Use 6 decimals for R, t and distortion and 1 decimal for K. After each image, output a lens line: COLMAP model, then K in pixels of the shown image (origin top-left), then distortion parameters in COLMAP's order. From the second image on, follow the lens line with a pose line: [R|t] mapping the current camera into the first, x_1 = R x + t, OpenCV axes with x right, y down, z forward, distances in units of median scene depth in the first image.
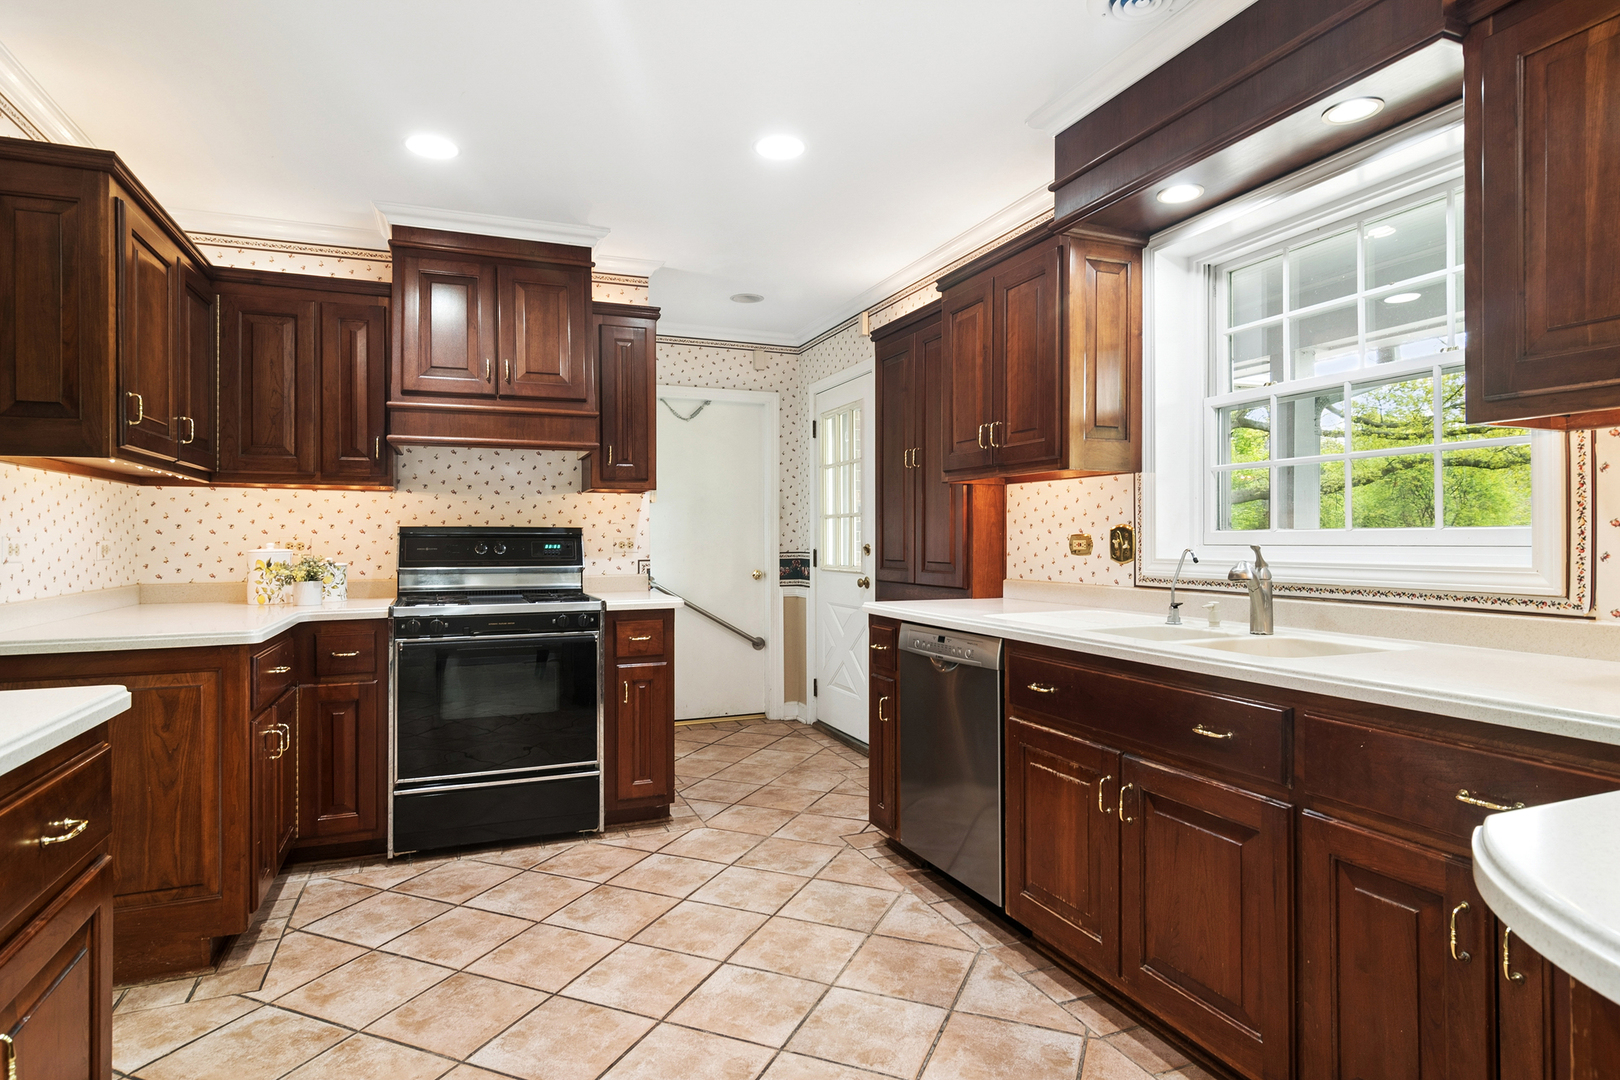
lens RADIAL K [[880.6, 0, 813.0], [0, 880.6, 534.9], [0, 0, 1]] dist [-0.004703, 0.003869]
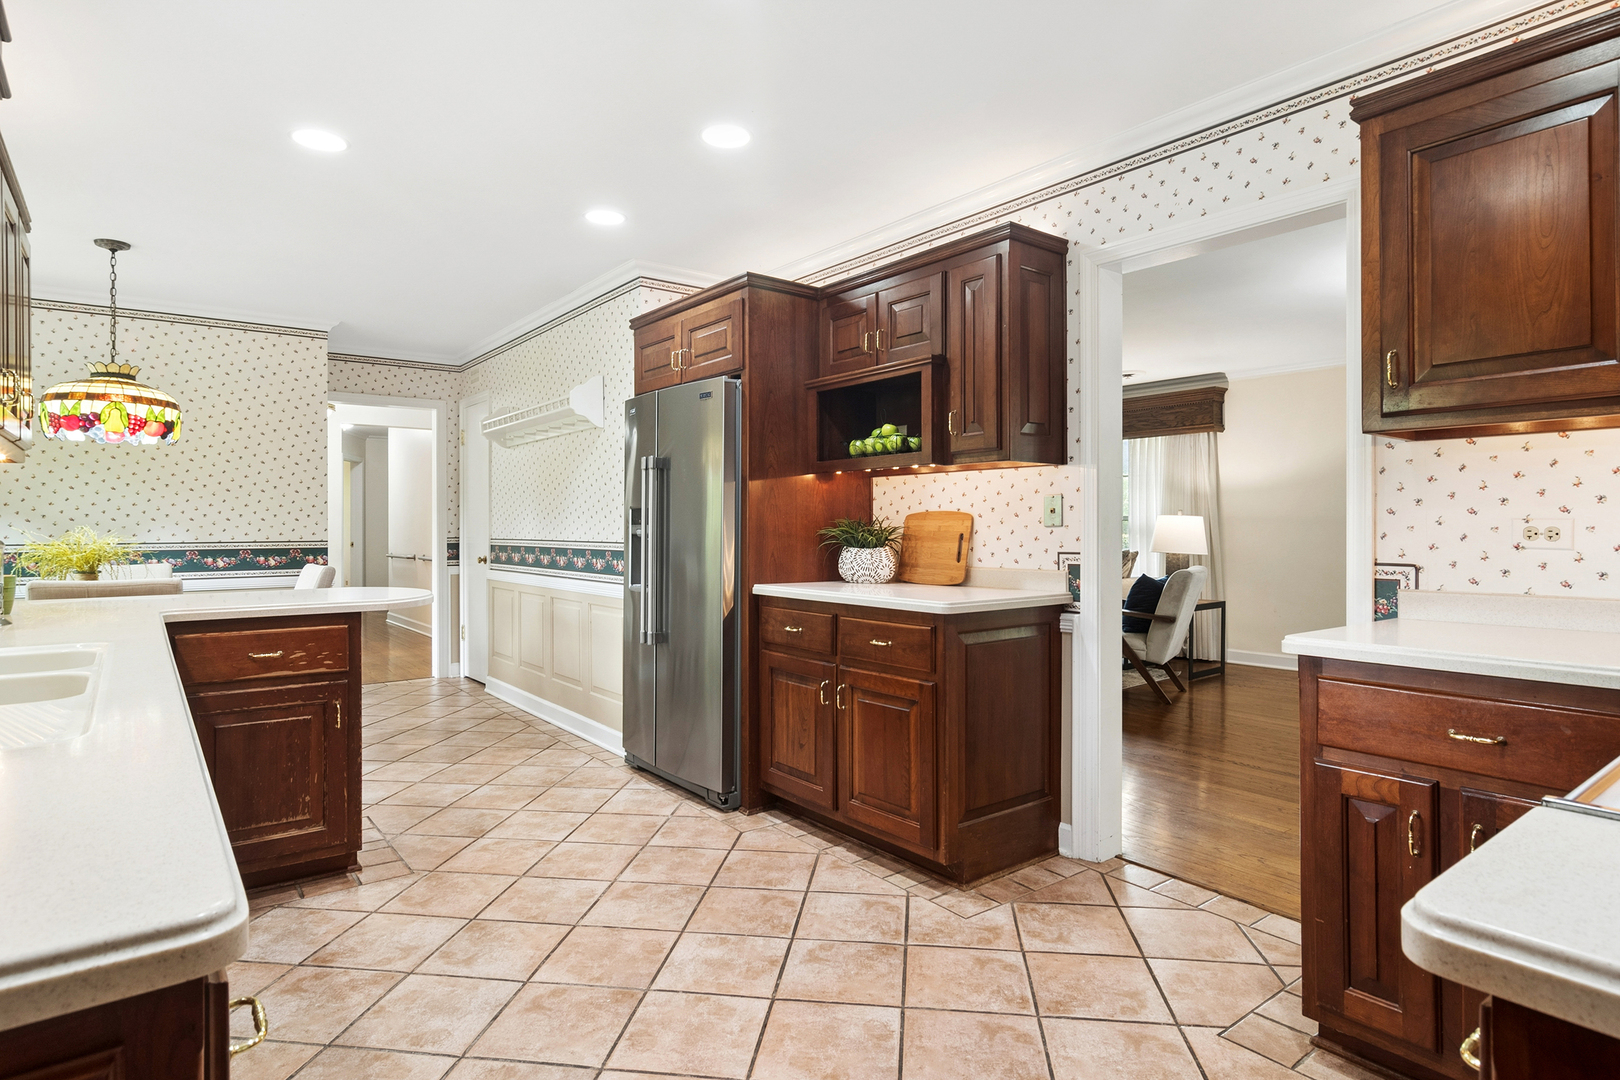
lens RADIAL K [[880.6, 0, 821.2], [0, 880.6, 527.0], [0, 0, 1]] dist [-0.004703, 0.003869]
pose [[-0.962560, 0.007395, -0.270968, -0.007633], [0.007395, 0.999972, 0.001019, 0.003132], [0.270968, -0.001023, -0.962588, 1.218755]]
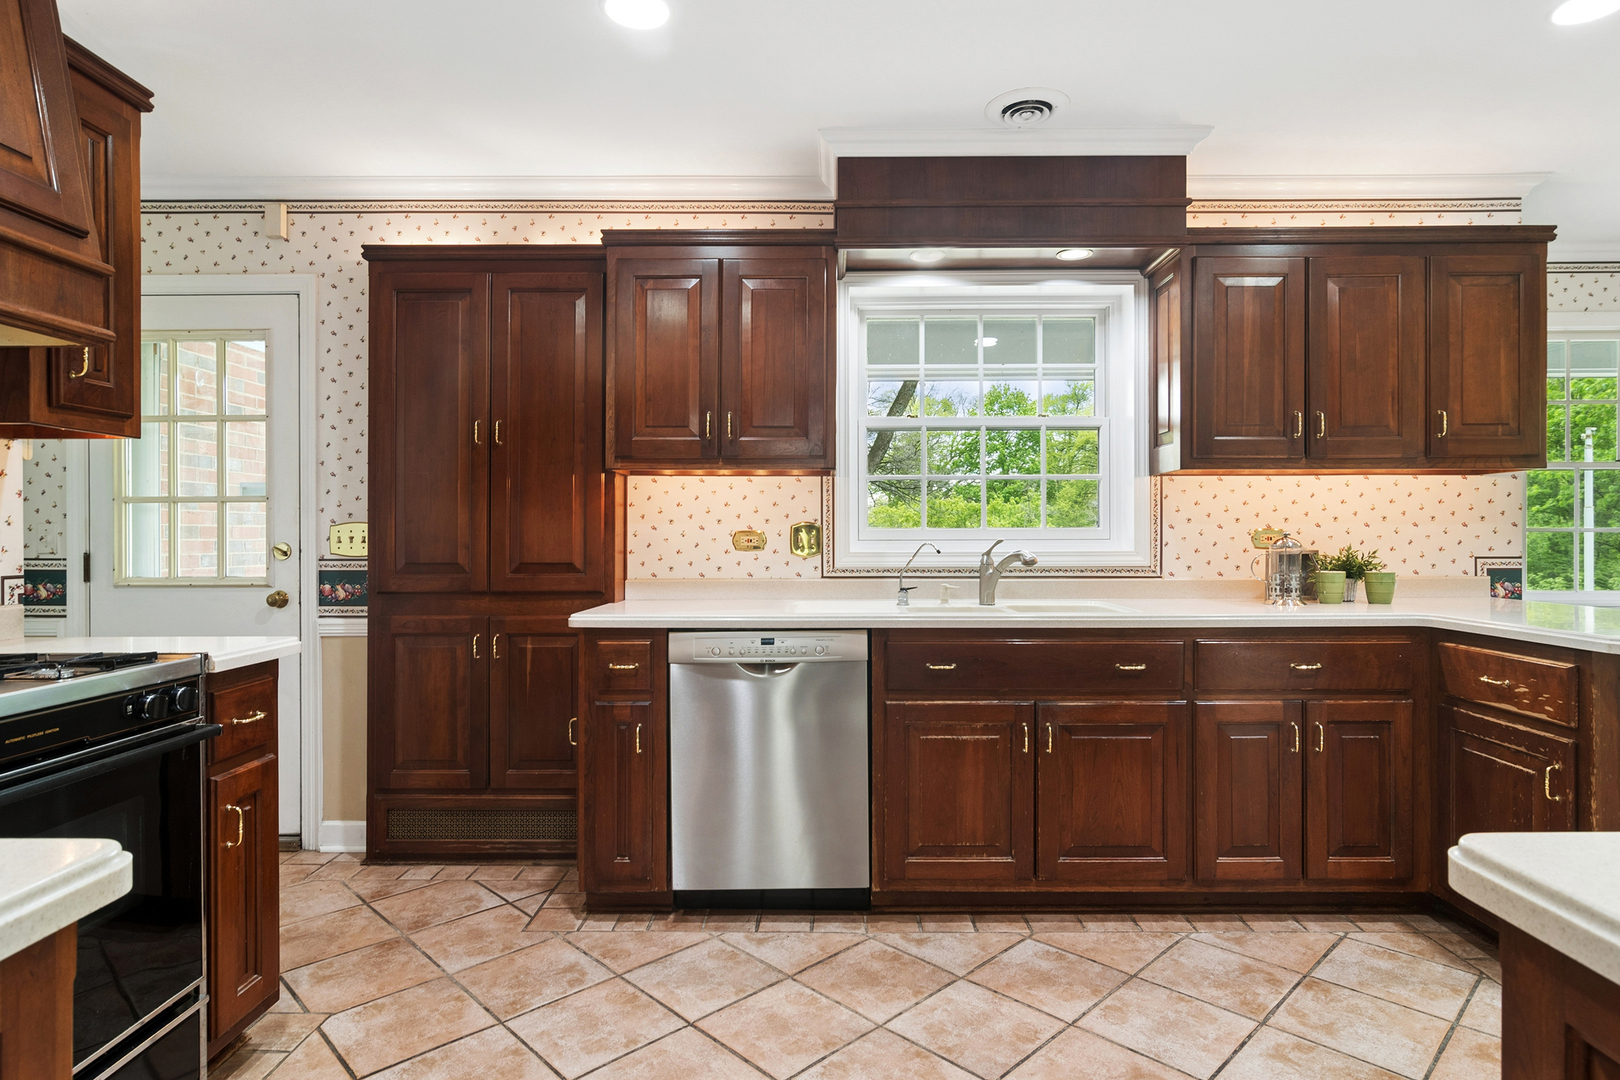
lens RADIAL K [[880.6, 0, 821.3], [0, 880.6, 538.8], [0, 0, 1]] dist [-0.004703, 0.003869]
pose [[0.382490, 0.000687, 0.923960, -0.592417], [-0.003078, 0.999995, 0.000530, 0.007694], [-0.923955, -0.003046, 0.382490, 0.502972]]
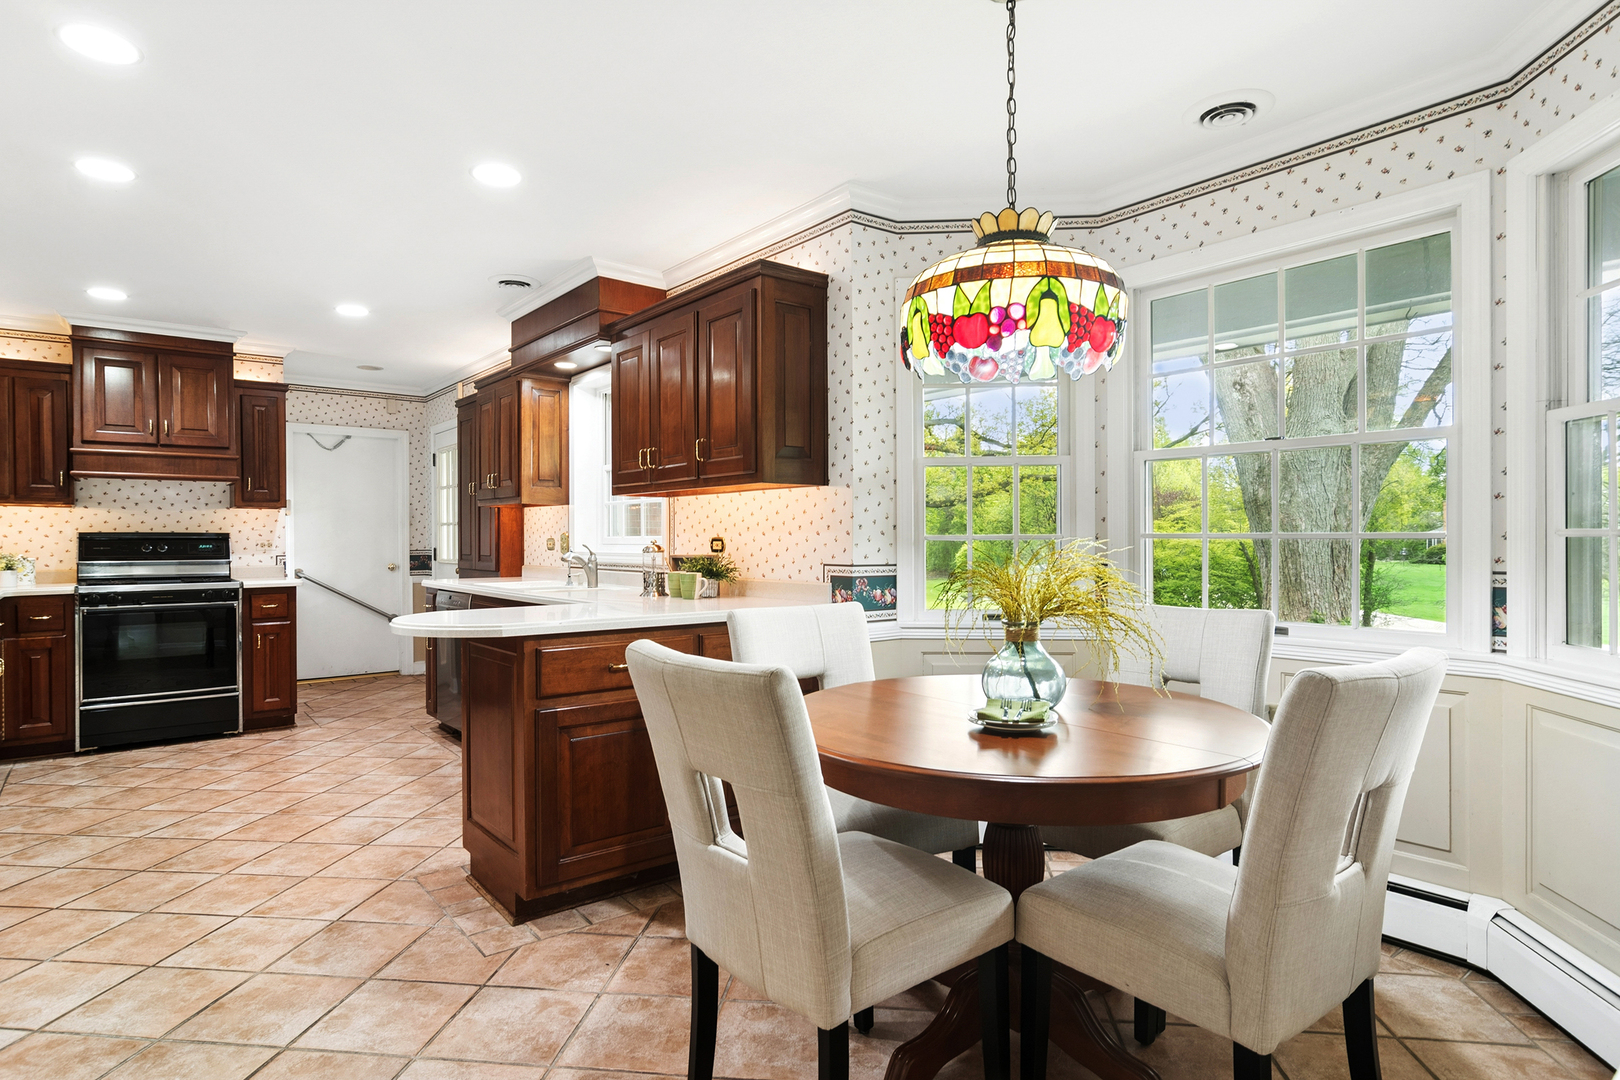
lens RADIAL K [[880.6, 0, 820.0], [0, 880.6, 548.5], [0, 0, 1]] dist [-0.004703, 0.003869]
pose [[0.958020, -0.002604, 0.286690, 0.300097], [-0.001706, 0.999889, 0.014785, -0.006984], [-0.286696, -0.014653, 0.957909, -0.783543]]
